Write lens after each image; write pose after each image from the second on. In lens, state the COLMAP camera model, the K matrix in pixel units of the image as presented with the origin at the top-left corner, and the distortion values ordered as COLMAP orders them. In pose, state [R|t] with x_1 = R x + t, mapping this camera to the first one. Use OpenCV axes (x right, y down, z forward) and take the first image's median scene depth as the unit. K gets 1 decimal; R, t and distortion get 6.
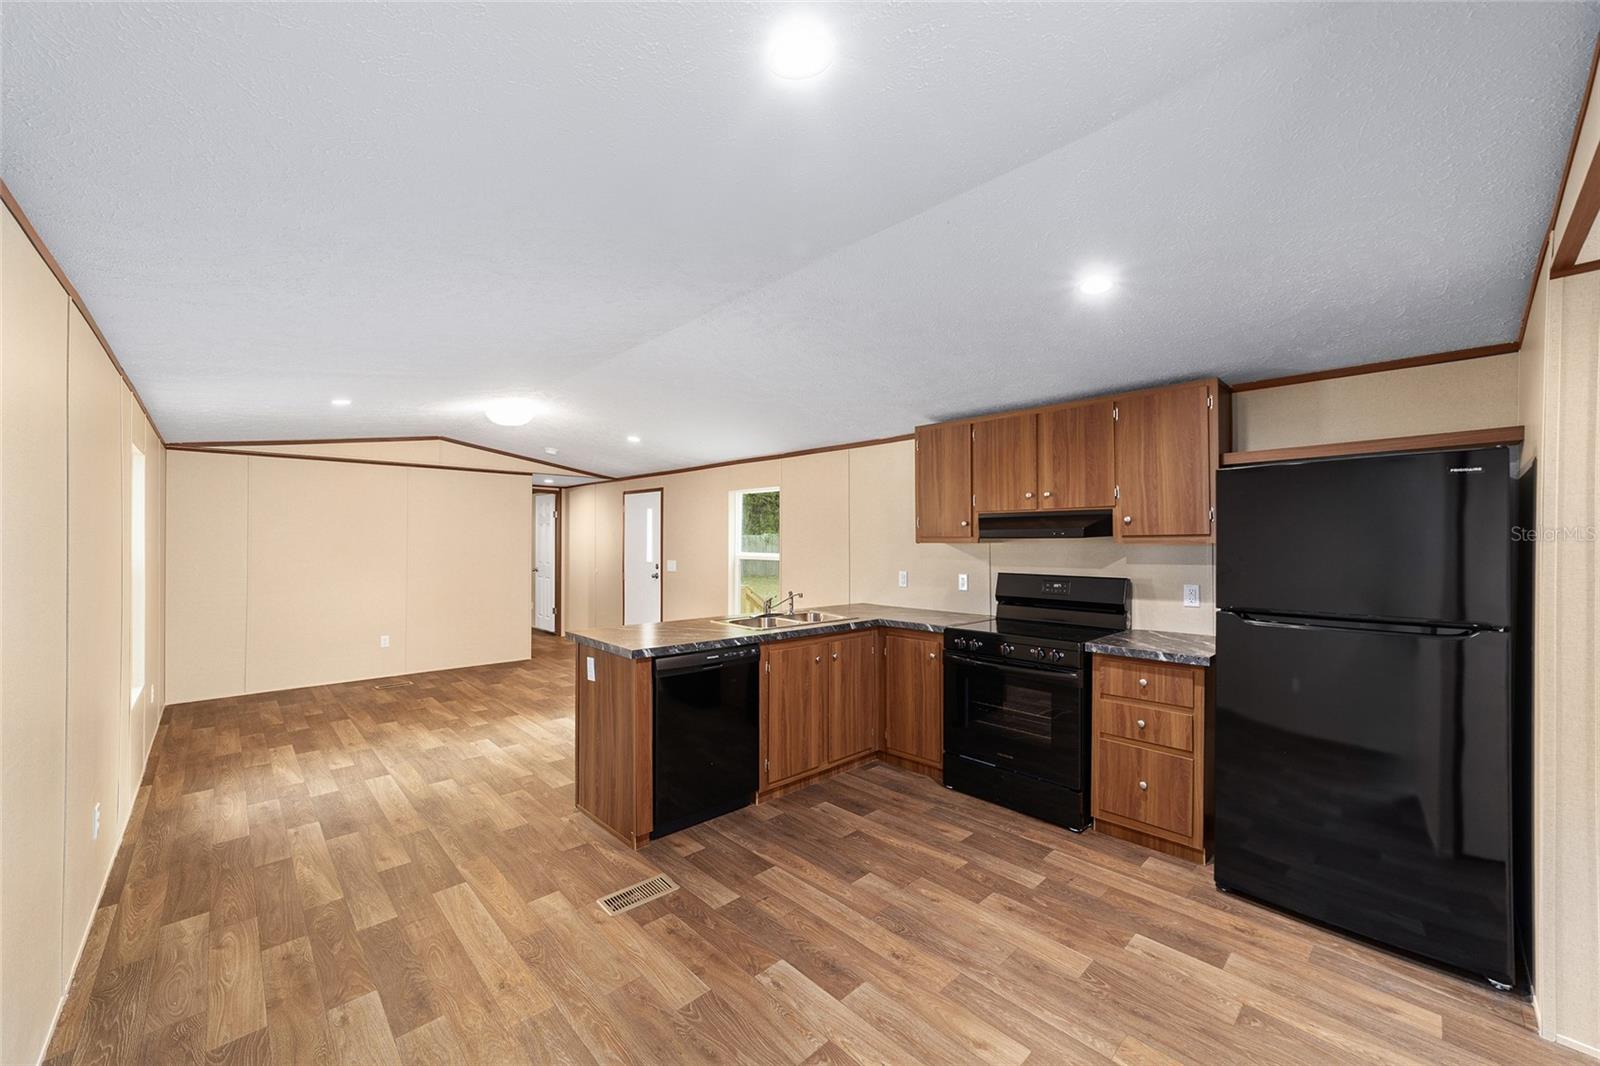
lens RADIAL K [[613.6, 0, 799.6], [0, 613.6, 543.4], [0, 0, 1]] dist [-0.014219, 0.008224]
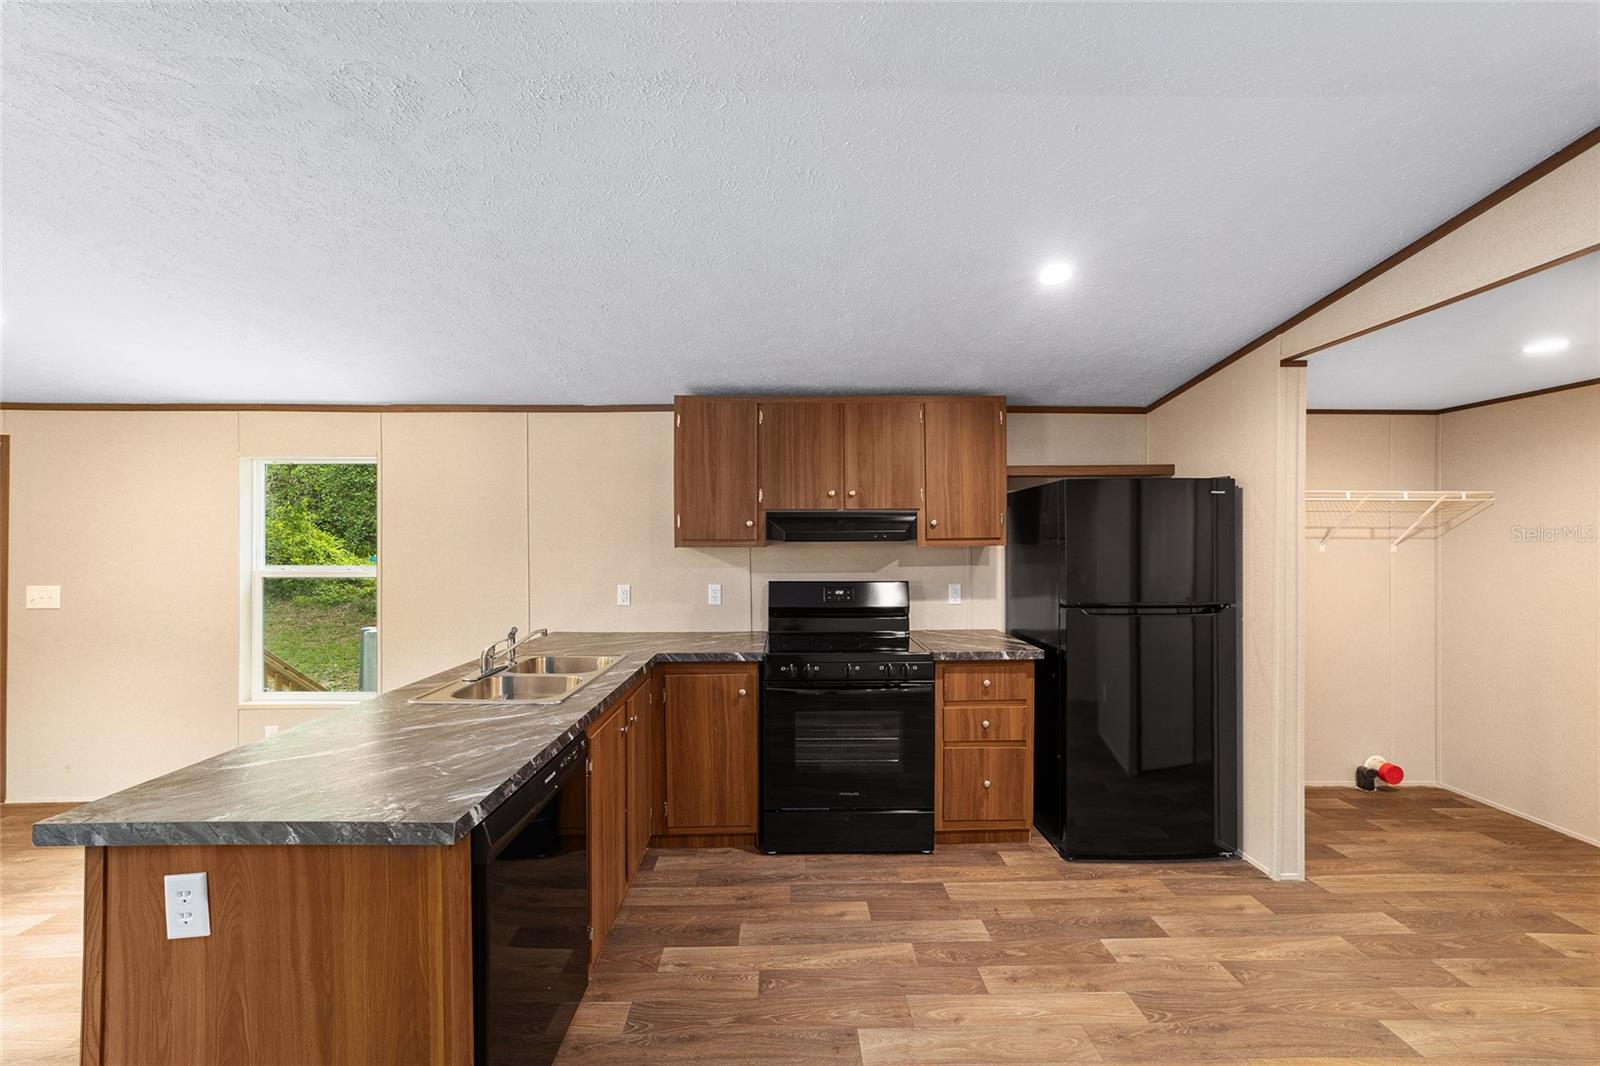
lens RADIAL K [[613.6, 0, 799.6], [0, 613.6, 543.4], [0, 0, 1]] dist [-0.014219, 0.008224]
pose [[0.671039, -0.002067, 0.741419, -0.329675], [0.004845, 0.999987, -0.001597, -0.004430], [-0.741406, 0.004664, 0.671041, 0.444760]]
